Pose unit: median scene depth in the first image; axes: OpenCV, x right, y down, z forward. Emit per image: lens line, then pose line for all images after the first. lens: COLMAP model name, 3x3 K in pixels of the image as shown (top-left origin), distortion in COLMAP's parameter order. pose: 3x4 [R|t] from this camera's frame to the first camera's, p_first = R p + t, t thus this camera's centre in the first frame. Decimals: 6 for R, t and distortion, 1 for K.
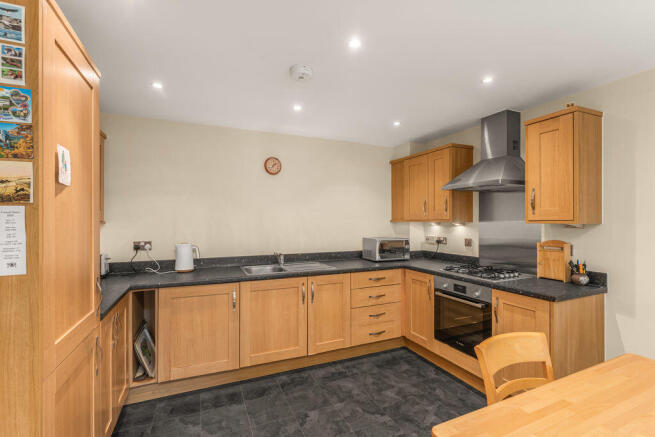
lens RADIAL K [[297.8, 0, 328.8], [0, 297.8, 222.1], [0, 0, 1]] dist [-0.005081, -0.001021]
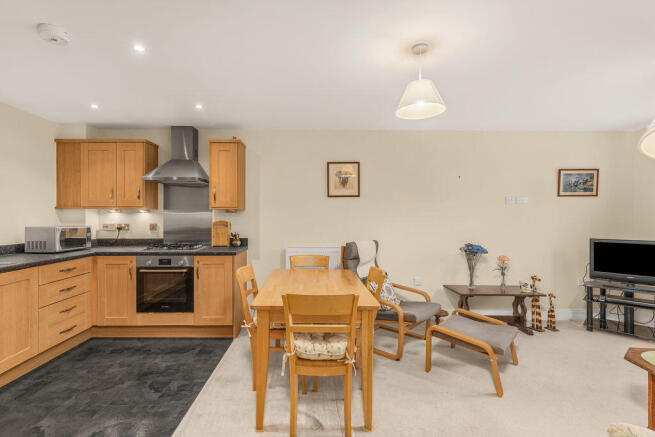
lens RADIAL K [[297.8, 0, 311.4], [0, 297.8, 218.6], [0, 0, 1]] dist [-0.005081, -0.001021]
pose [[0.404438, -0.008013, 0.914530, -0.405905], [0.003462, 0.999968, 0.007231, 0.034105], [-0.914559, 0.000242, 0.404452, -0.050843]]
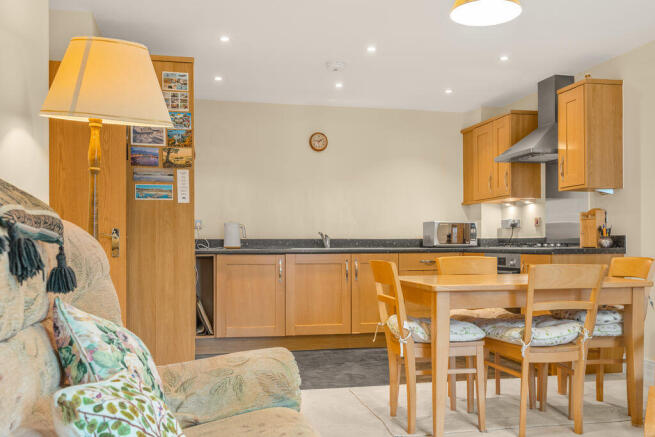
lens RADIAL K [[596.3, 0, 329.5], [0, 596.3, 243.9], [0, 0, 1]] dist [-0.005888, 0.000000]
pose [[0.980170, -0.002883, -0.198137, 0.252096], [0.001851, 0.999984, -0.005394, 0.162180], [0.198149, 0.004920, 0.980160, -0.958411]]
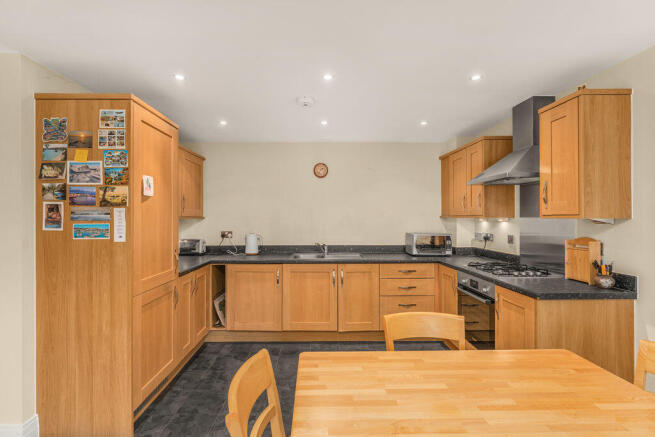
lens RADIAL K [[297.8, 0, 319.3], [0, 297.8, 217.5], [0, 0, 1]] dist [-0.005081, -0.001021]
pose [[0.917462, -0.000995, -0.397823, 0.333030], [-0.001450, 0.999982, -0.005847, 0.006834], [0.397822, 0.005942, 0.917444, -0.112236]]
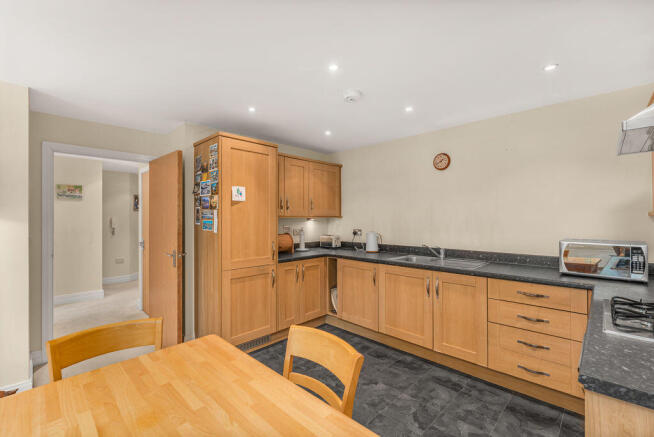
lens RADIAL K [[284.4, 0, 330.8], [0, 284.4, 217.0], [0, 0, 1]] dist [-0.003185, -0.001014]
pose [[0.379222, -0.003711, -0.925298, 0.685046], [-0.002810, 0.999983, -0.005162, 0.008931], [0.925301, 0.004557, 0.379205, 0.323871]]
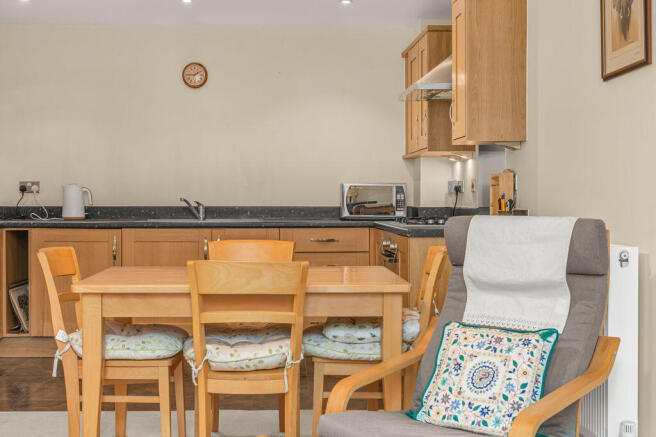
lens RADIAL K [[830.7, 0, 307.3], [0, 830.7, 220.6], [0, 0, 1]] dist [-0.004755, 0.000000]
pose [[0.928708, 0.011596, -0.370631, 0.904632], [-0.003869, 0.999760, 0.021583, 0.120020], [0.370793, -0.018610, 0.928529, -0.805248]]
